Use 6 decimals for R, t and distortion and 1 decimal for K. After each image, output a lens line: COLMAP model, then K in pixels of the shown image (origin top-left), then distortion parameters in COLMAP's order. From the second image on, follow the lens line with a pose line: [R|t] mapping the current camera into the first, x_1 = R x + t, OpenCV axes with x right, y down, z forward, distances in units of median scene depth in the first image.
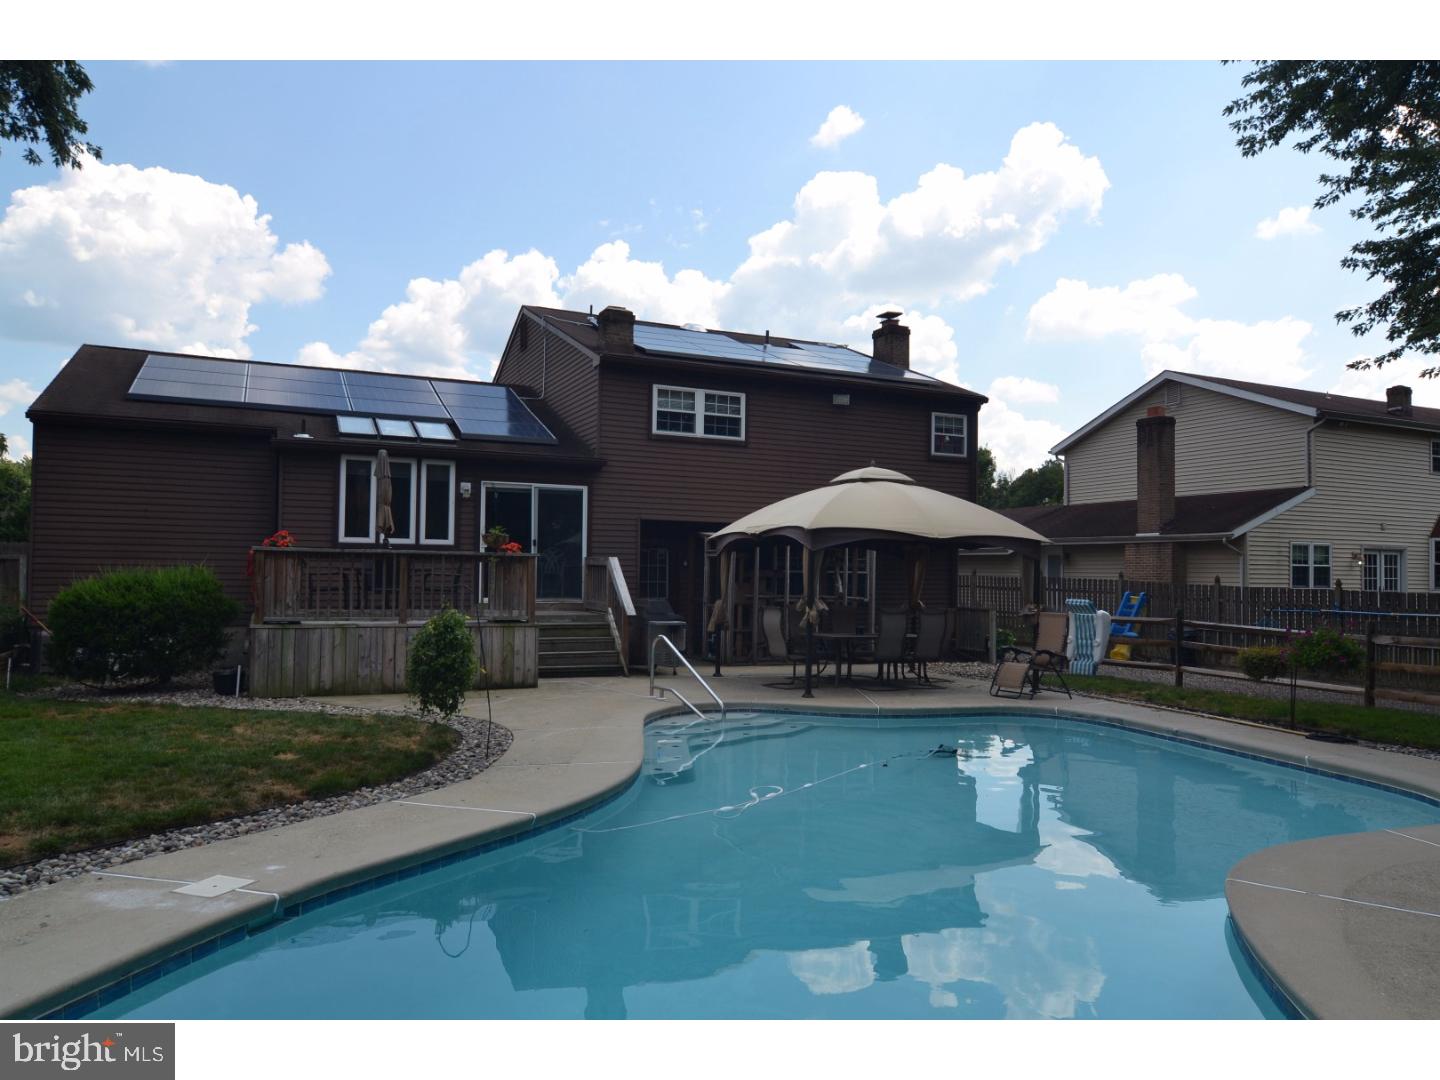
lens RADIAL K [[1021.8, 0, 720.0], [0, 1021.8, 540.0], [0, 0, 1]] dist [-0.007601, -0.001984]
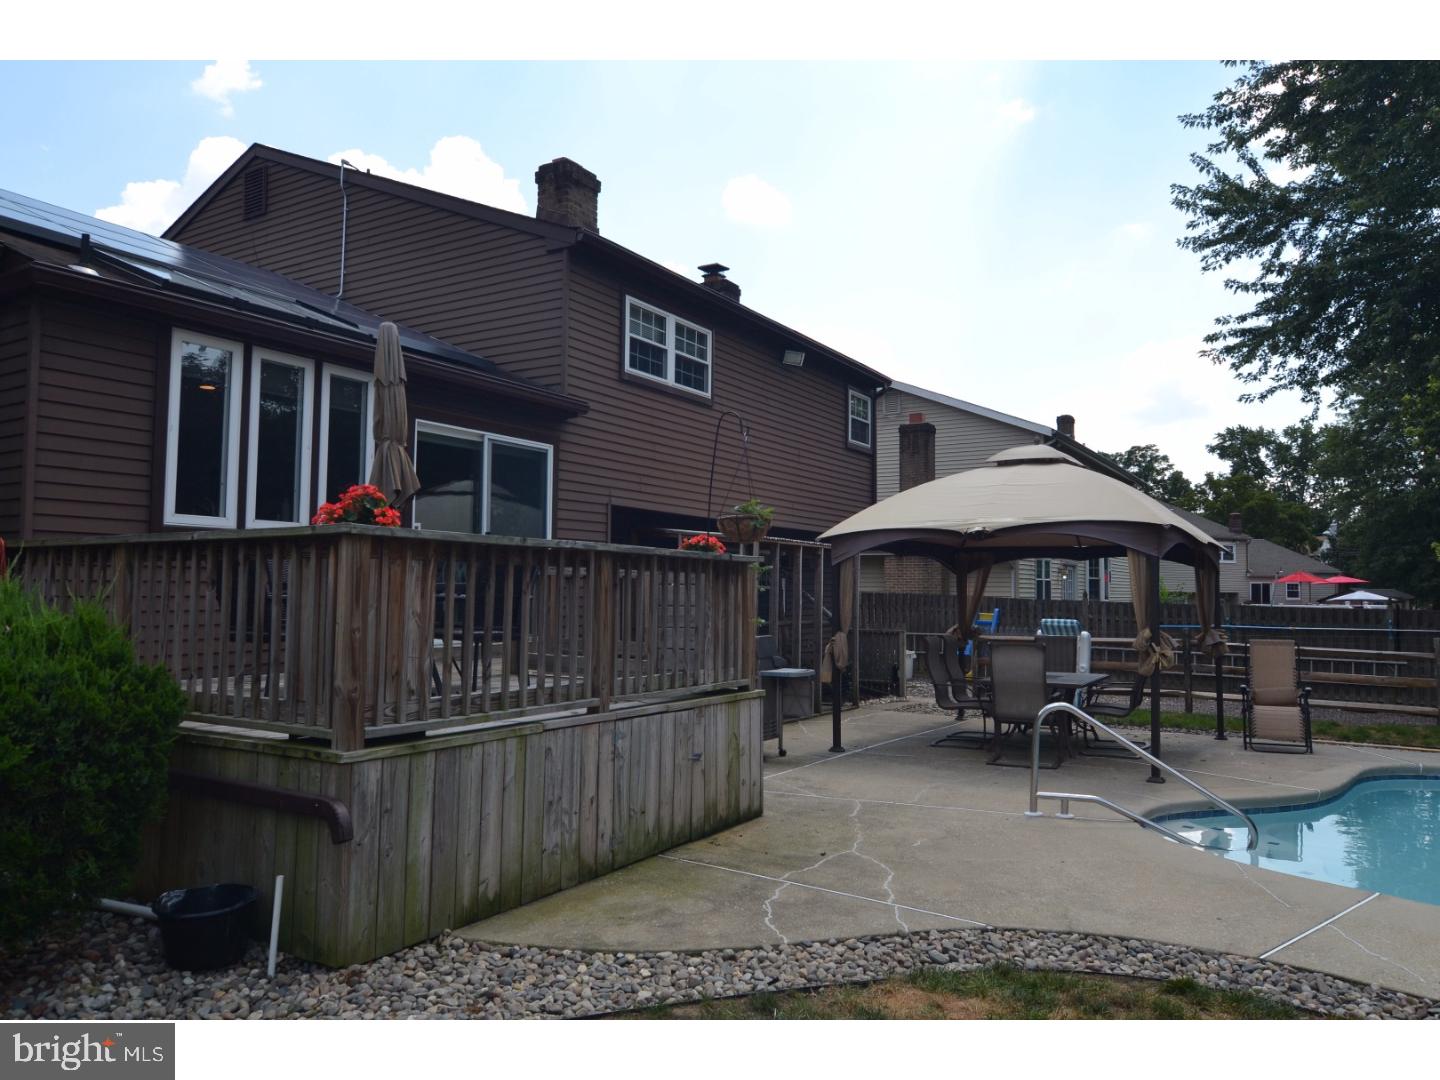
lens RADIAL K [[1021.8, 0, 720.0], [0, 1021.8, 540.0], [0, 0, 1]] dist [-0.007601, -0.001984]
pose [[0.829316, 0.024551, 0.558240, -0.380557], [-0.019229, 0.999696, -0.015400, 0.010072], [-0.558449, 0.002037, 0.829537, 0.449637]]
